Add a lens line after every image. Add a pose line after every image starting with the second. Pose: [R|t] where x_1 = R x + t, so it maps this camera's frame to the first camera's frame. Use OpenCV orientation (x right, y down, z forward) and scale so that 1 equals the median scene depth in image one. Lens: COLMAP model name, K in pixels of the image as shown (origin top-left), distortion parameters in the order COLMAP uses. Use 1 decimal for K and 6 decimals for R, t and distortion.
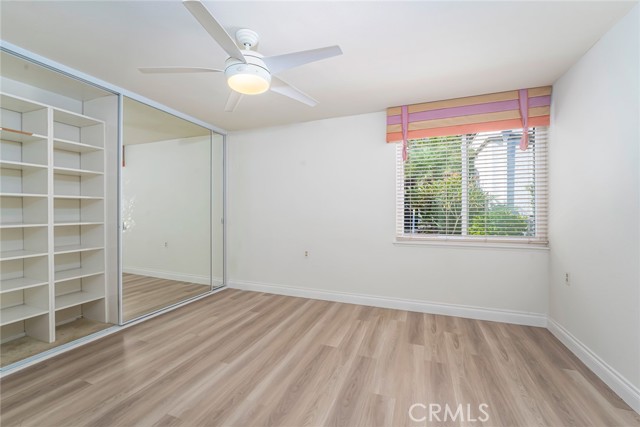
lens RADIAL K [[260.5, 0, 320.6], [0, 260.5, 215.1], [0, 0, 1]] dist [-0.013065, 0.000975]
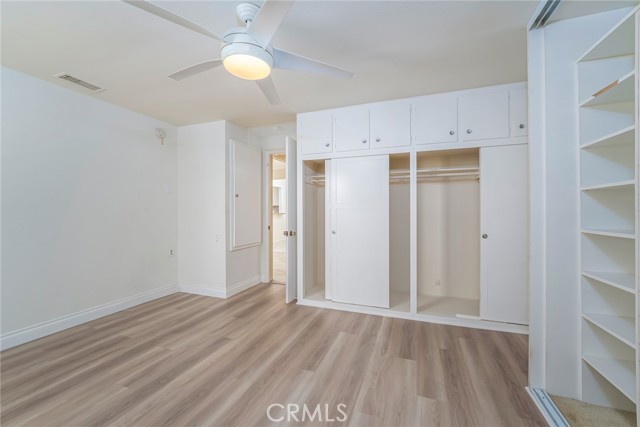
lens RADIAL K [[260.5, 0, 320.6], [0, 260.5, 215.1], [0, 0, 1]] dist [-0.013065, 0.000975]
pose [[-0.999884, 0.003341, -0.014875, -0.446585], [0.002933, 0.999621, 0.027371, -0.022920], [0.014960, 0.027324, -0.999515, 1.647245]]
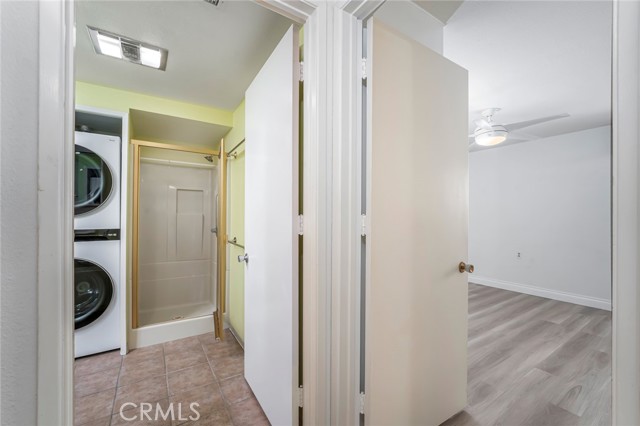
lens RADIAL K [[260.5, 0, 320.6], [0, 260.5, 214.6], [0, 0, 1]] dist [-0.013065, 0.000975]
pose [[0.809566, 0.006531, -0.586993, -0.161716], [-0.019958, 0.999666, -0.016404, 0.008257], [0.586690, 0.024996, 0.809426, -0.813005]]
